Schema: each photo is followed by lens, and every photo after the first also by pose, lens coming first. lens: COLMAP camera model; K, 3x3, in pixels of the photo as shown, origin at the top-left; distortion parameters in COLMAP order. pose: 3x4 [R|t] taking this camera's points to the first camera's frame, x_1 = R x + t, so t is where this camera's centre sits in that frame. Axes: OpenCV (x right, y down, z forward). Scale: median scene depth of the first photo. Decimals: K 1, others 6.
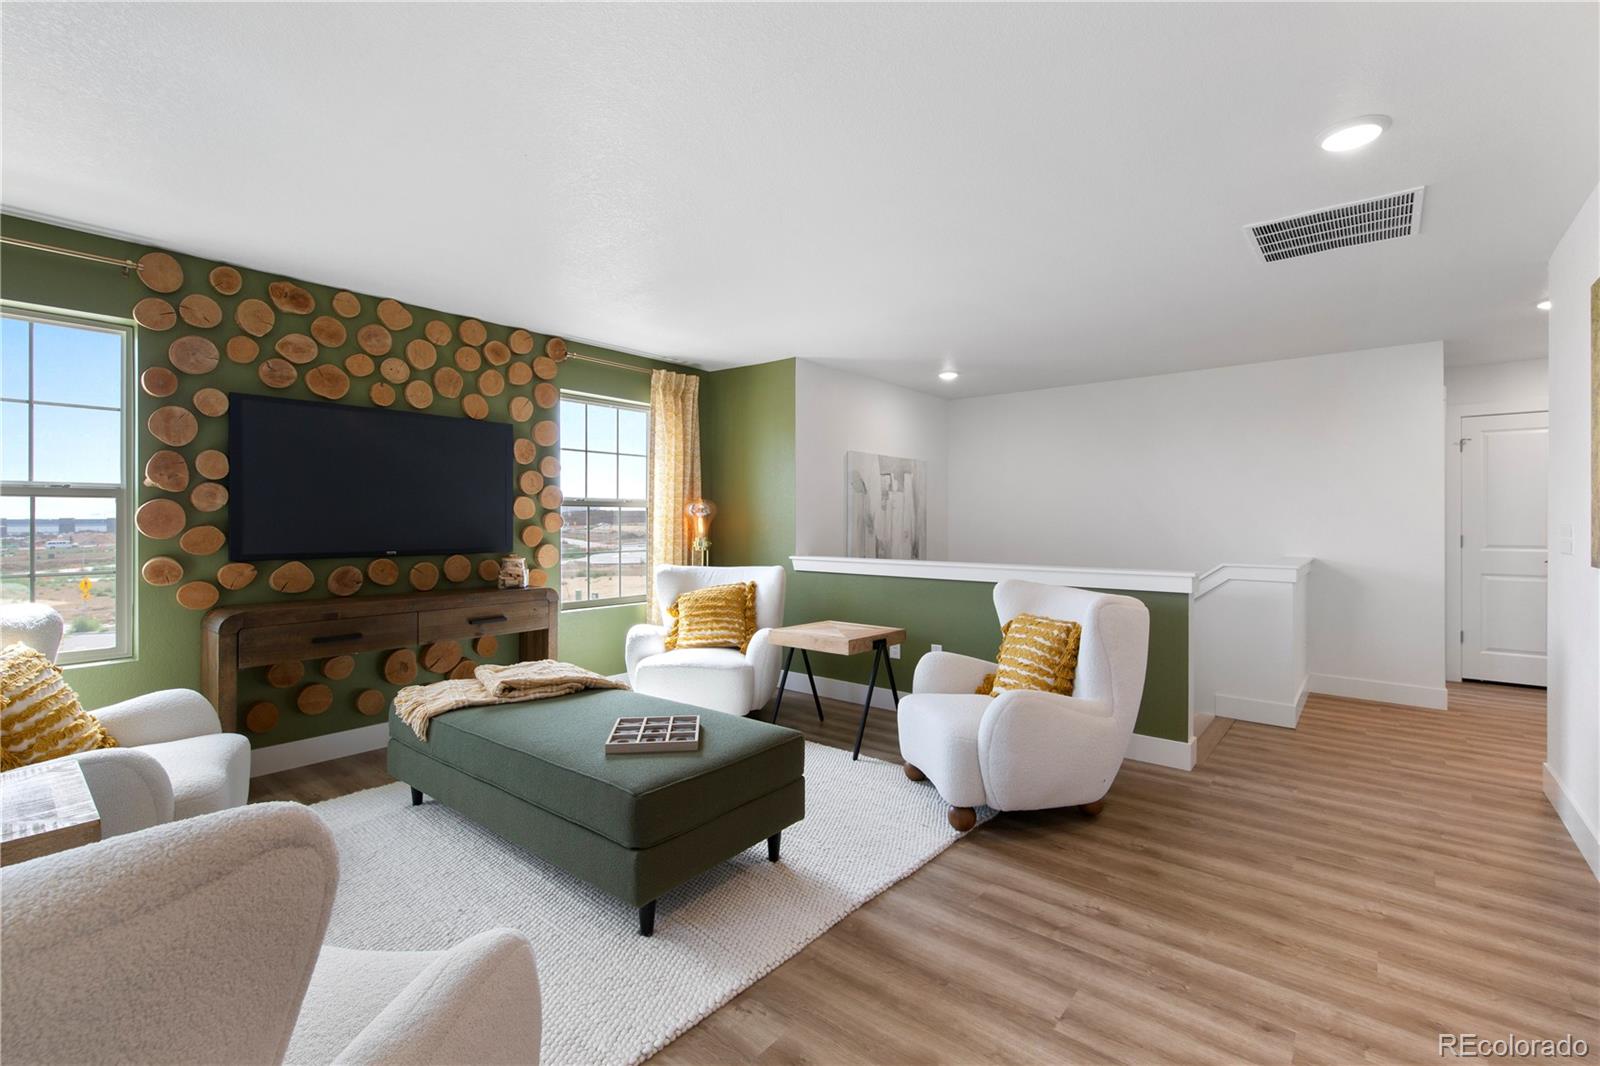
lens RADIAL K [[692.4, 0, 802.9], [0, 692.4, 522.8], [0, 0, 1]] dist [0.001492, -0.001395]
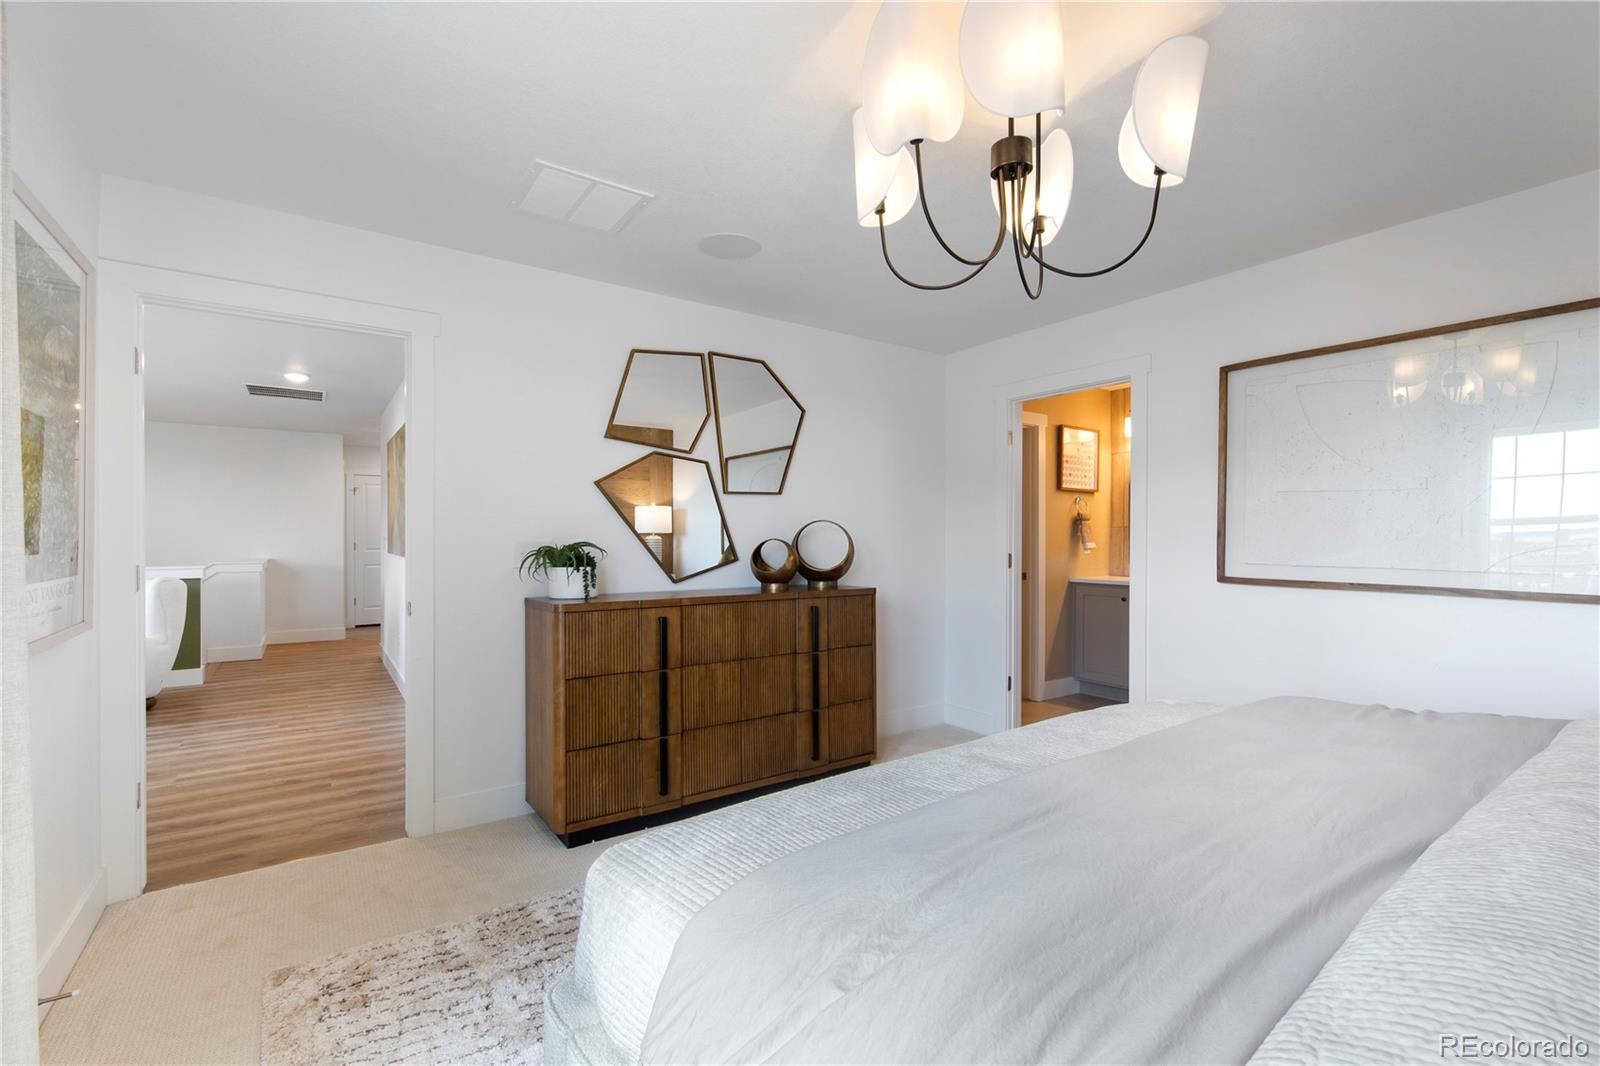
lens RADIAL K [[692.4, 0, 803.7], [0, 692.4, 537.4], [0, 0, 1]] dist [0.001492, -0.001395]
pose [[0.255037, -0.004872, 0.966919, -0.563073], [0.001851, 0.999988, 0.004550, -0.002567], [-0.966930, 0.000629, 0.255043, -0.680878]]
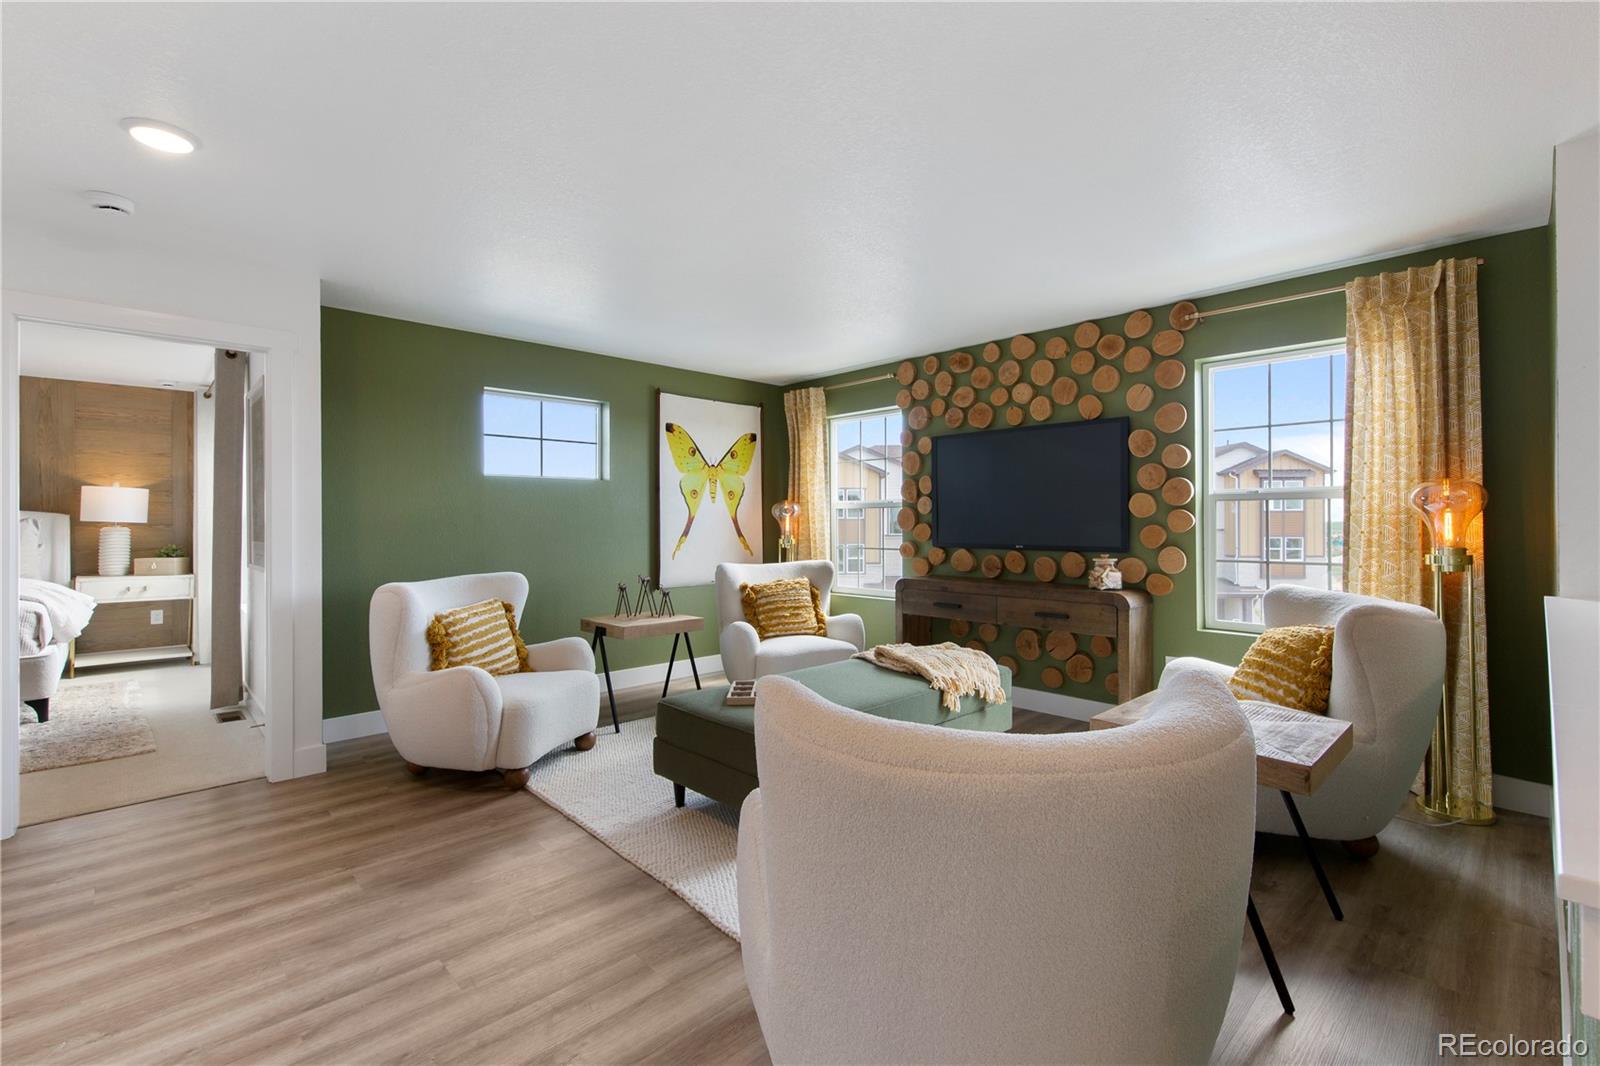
lens RADIAL K [[692.4, 0, 806.6], [0, 692.4, 522.9], [0, 0, 1]] dist [0.001492, -0.001395]
pose [[-0.103938, 0.002374, -0.994581, 0.633469], [0.000128, 0.999997, 0.002374, -0.000443], [0.994584, 0.000119, -0.103938, 0.757450]]
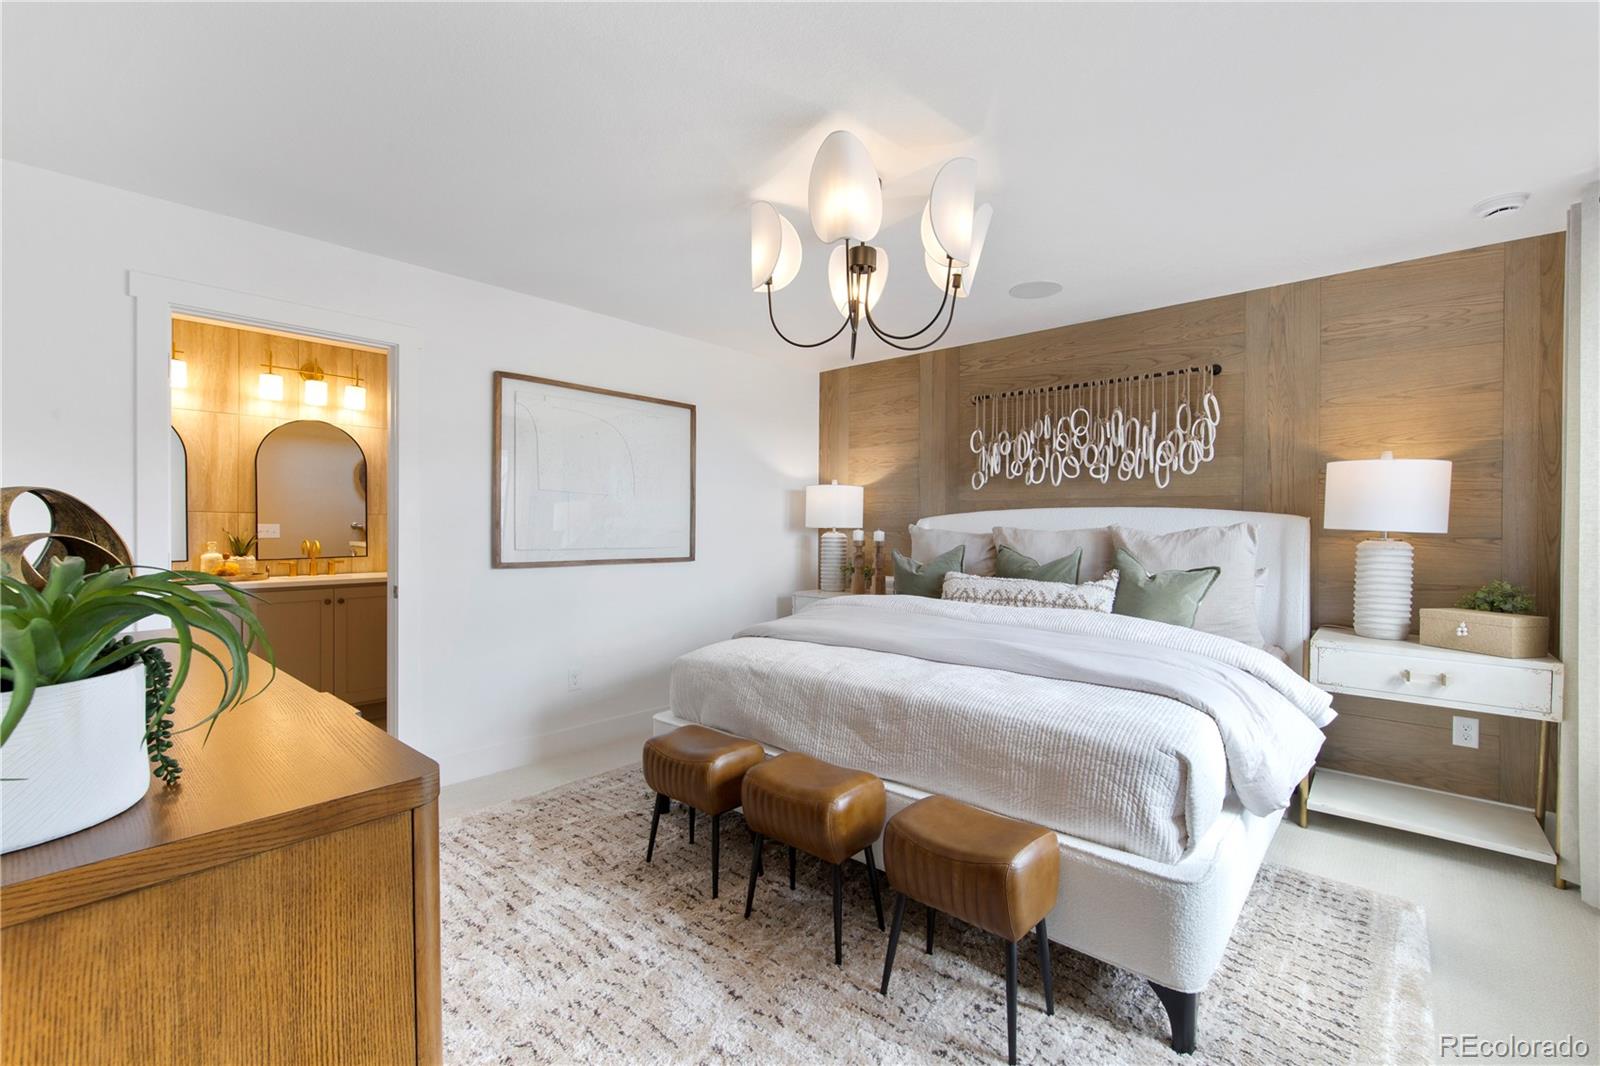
lens RADIAL K [[692.4, 0, 792.5], [0, 692.4, 523.5], [0, 0, 1]] dist [0.001492, -0.001395]
pose [[-0.998897, -0.005072, 0.046684, -0.136920], [-0.004939, 0.999983, 0.002955, -0.006342], [-0.046699, 0.002721, -0.998905, -0.155613]]
